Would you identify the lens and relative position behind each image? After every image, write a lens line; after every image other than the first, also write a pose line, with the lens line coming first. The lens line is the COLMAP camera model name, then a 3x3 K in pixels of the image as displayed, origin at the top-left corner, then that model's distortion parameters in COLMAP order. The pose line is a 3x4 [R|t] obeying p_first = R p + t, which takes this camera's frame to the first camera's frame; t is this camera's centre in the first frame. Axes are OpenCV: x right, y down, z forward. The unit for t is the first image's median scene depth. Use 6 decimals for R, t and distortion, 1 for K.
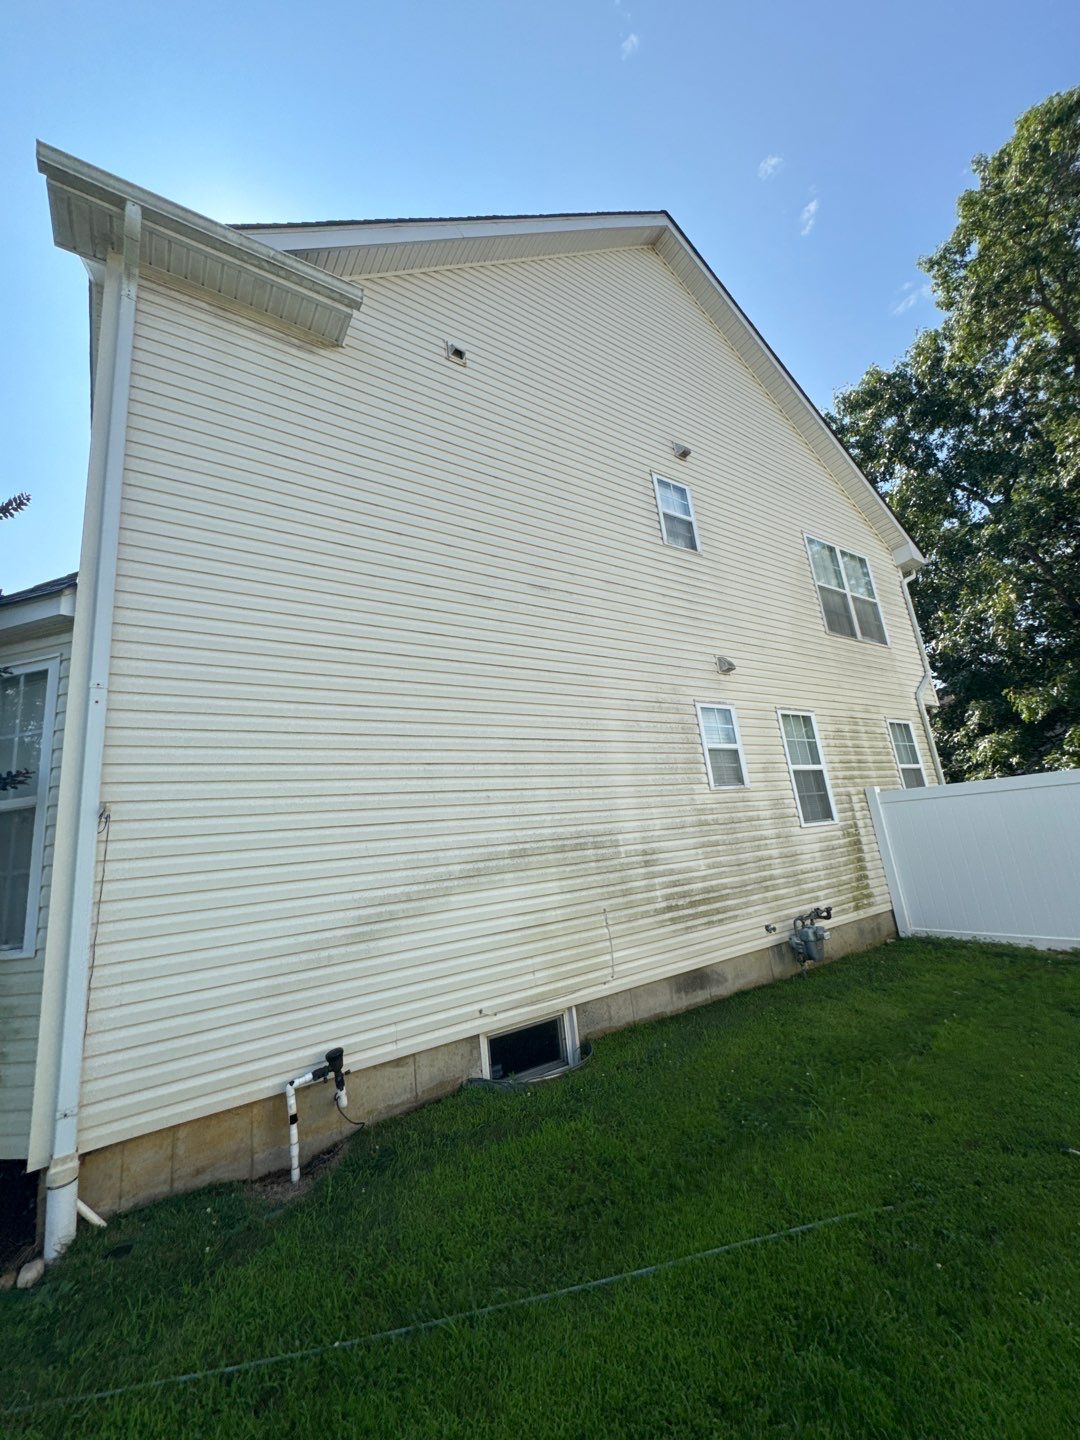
lens RADIAL K [[575.3, 0, 543.7], [0, 575.3, 719.6], [0, 0, 1]] dist [-0.002904, 0.000267]
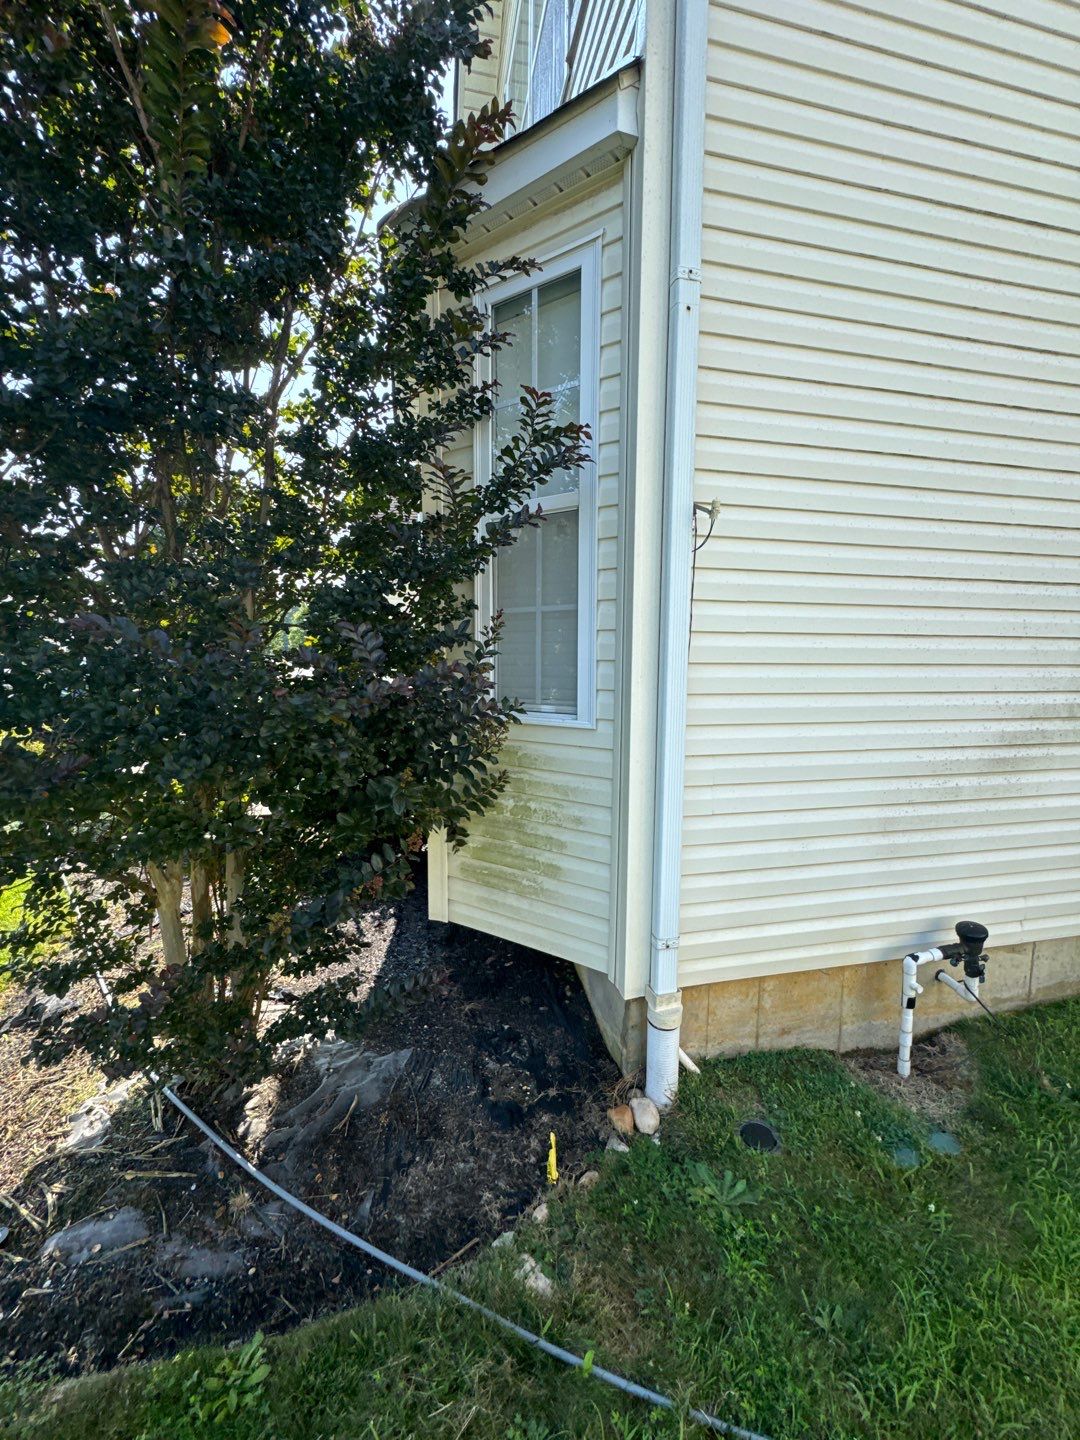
lens RADIAL K [[573.5, 0, 543.3], [0, 573.5, 720.1], [0, 0, 1]] dist [-0.000286, 0.000459]
pose [[0.921058, 0.151677, -0.358672, -0.525009], [-0.016718, 0.935583, 0.352712, 0.118099], [0.389065, -0.318872, 0.864262, 0.280079]]
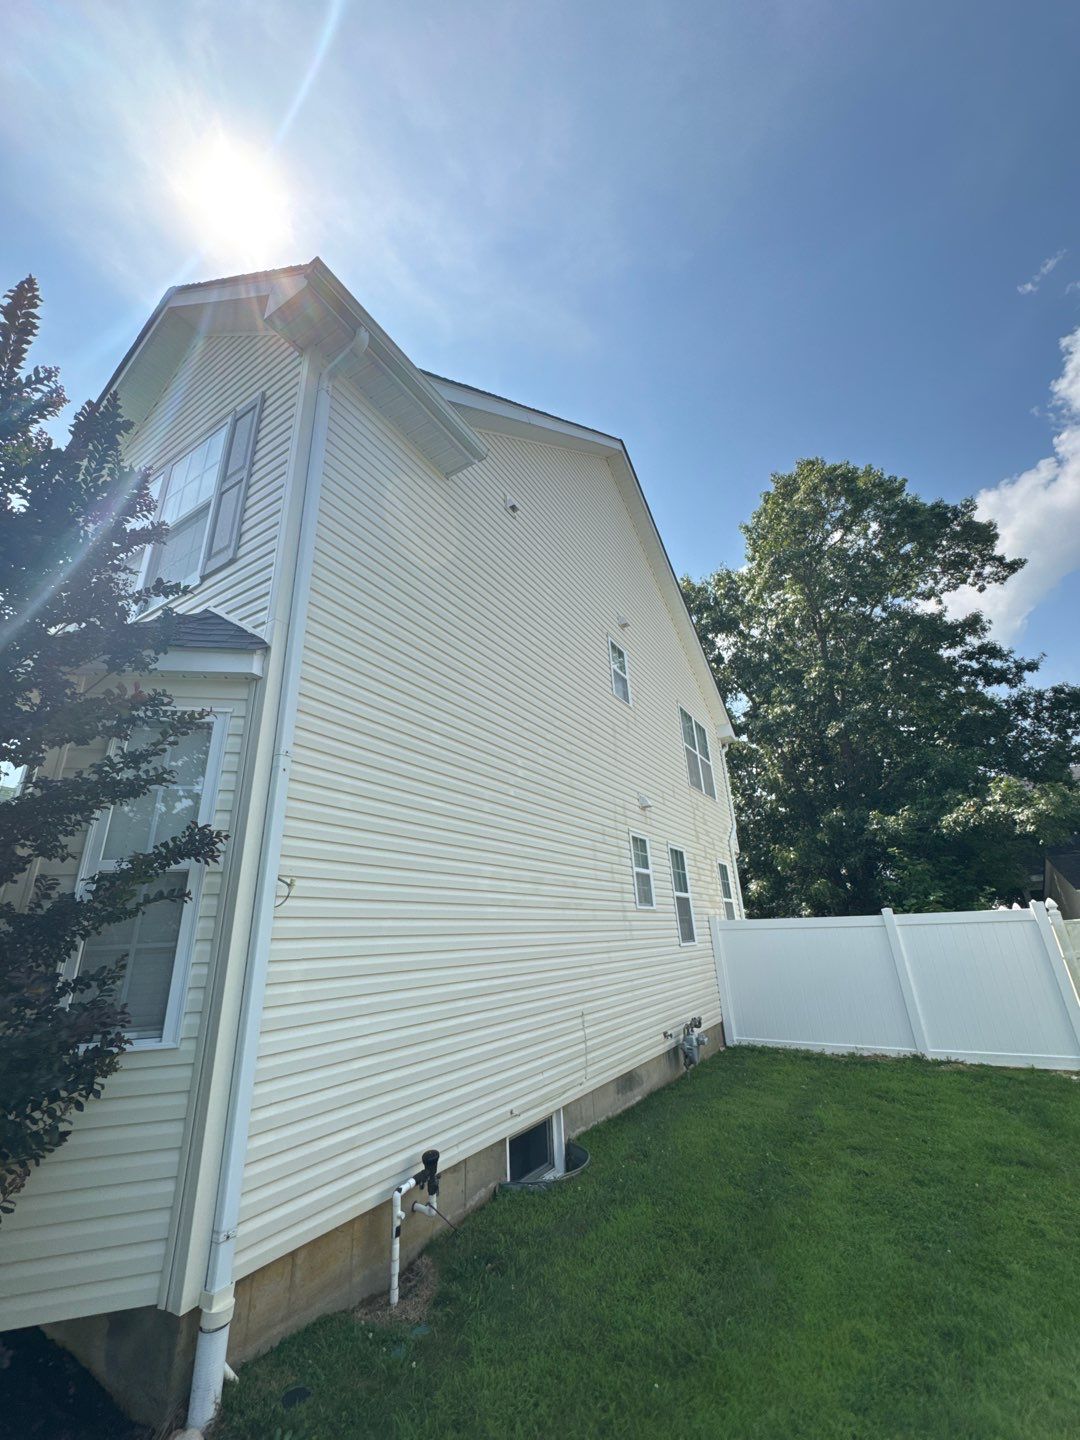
lens RADIAL K [[575.3, 0, 543.7], [0, 575.3, 719.6], [0, 0, 1]] dist [-0.002904, 0.000267]
pose [[0.904434, 0.213659, 0.369255, -0.613626], [-0.149065, 0.969263, -0.195726, 0.010321], [-0.399723, 0.121978, 0.908484, -0.067089]]
